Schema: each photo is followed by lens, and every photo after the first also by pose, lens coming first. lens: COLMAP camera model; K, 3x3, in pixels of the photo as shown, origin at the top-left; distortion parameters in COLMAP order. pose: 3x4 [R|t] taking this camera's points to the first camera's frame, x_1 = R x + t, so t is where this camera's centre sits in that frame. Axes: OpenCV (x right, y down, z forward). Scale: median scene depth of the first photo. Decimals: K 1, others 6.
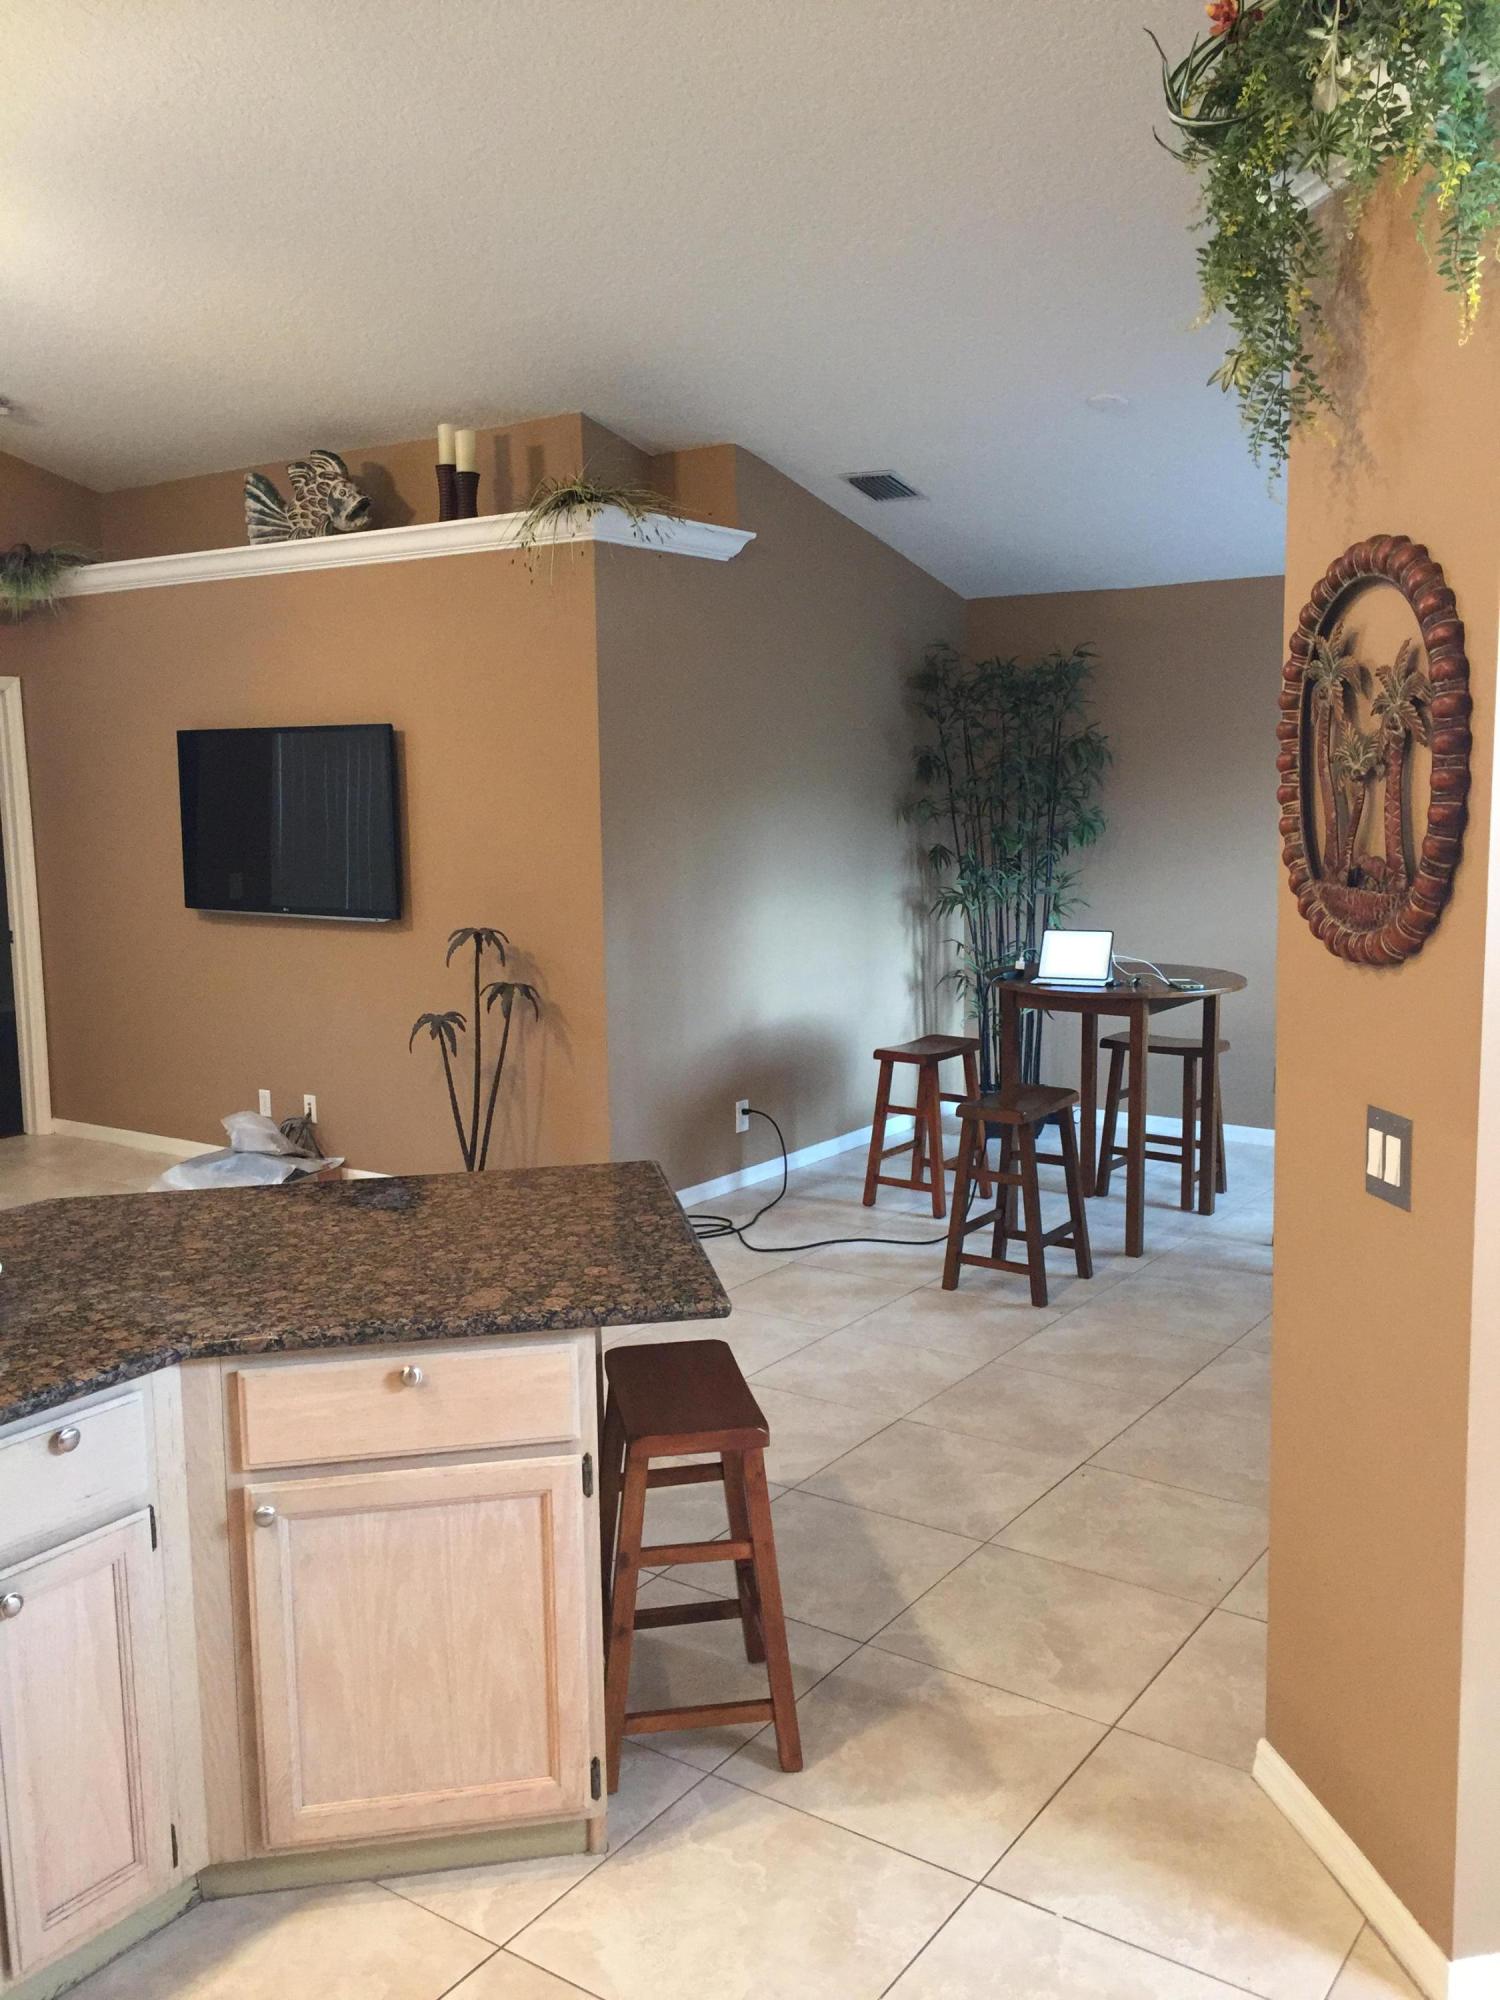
lens RADIAL K [[1705.0, 0, 755.6], [0, 1705.0, 990.4], [0, 0, 1]] dist [0.077798, -0.113127]
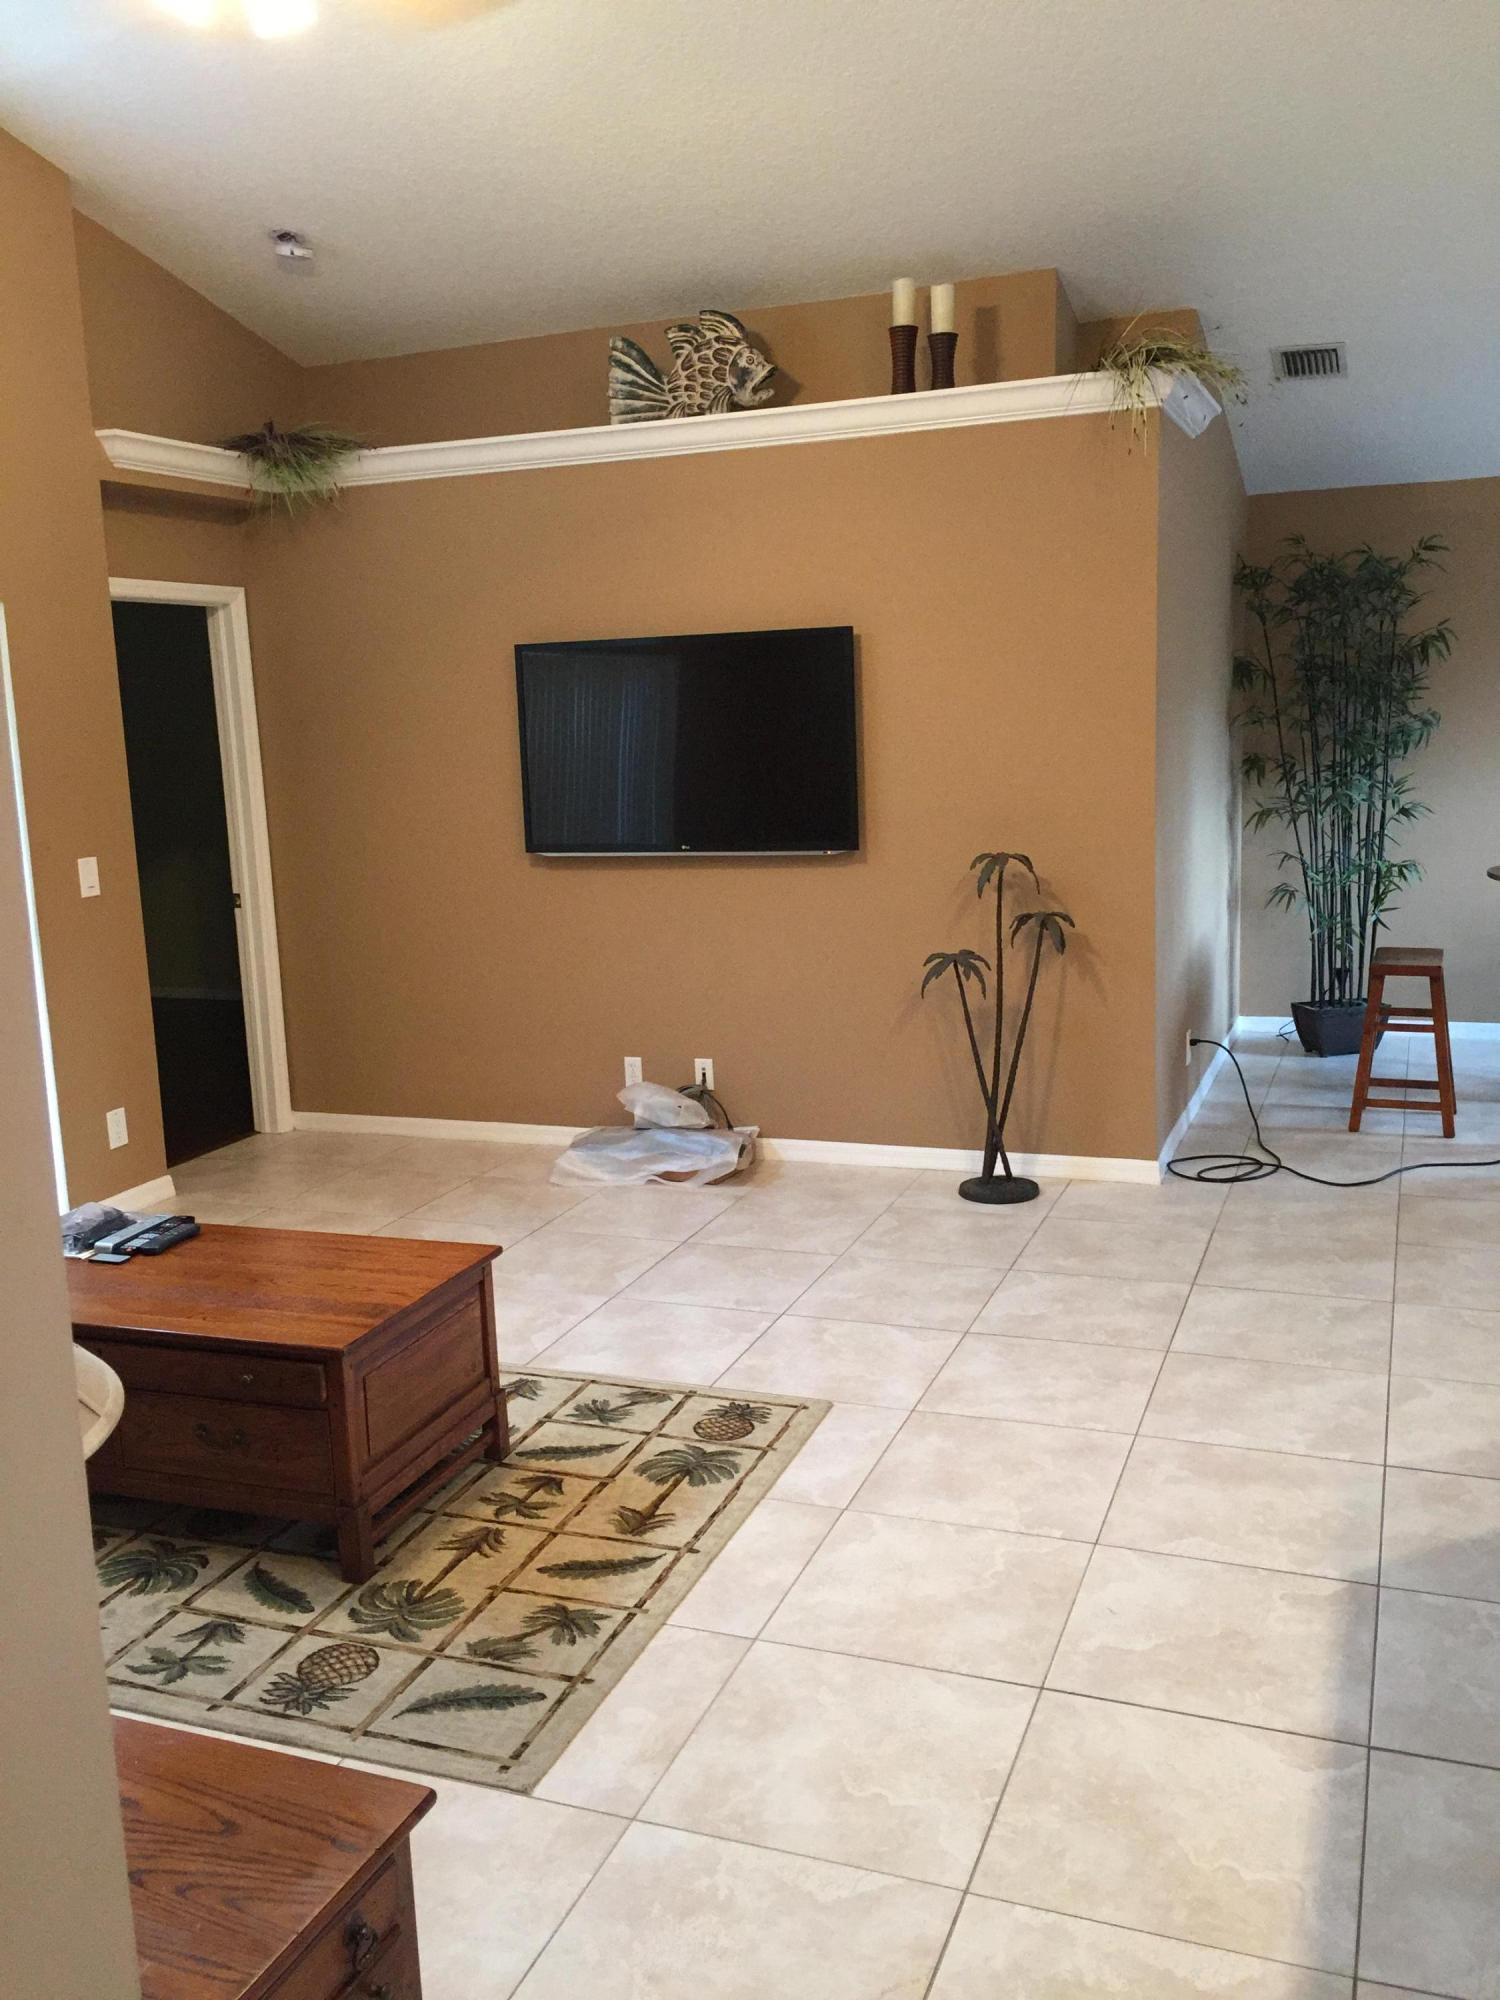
lens RADIAL K [[1705.0, 0, 749.0], [0, 1705.0, 989.9], [0, 0, 1]] dist [0.077798, -0.113127]
pose [[0.970950, -0.062644, 0.230939, -0.547600], [0.056041, 0.997813, 0.035051, -0.004143], [-0.232629, -0.021091, 0.972337, 0.180816]]
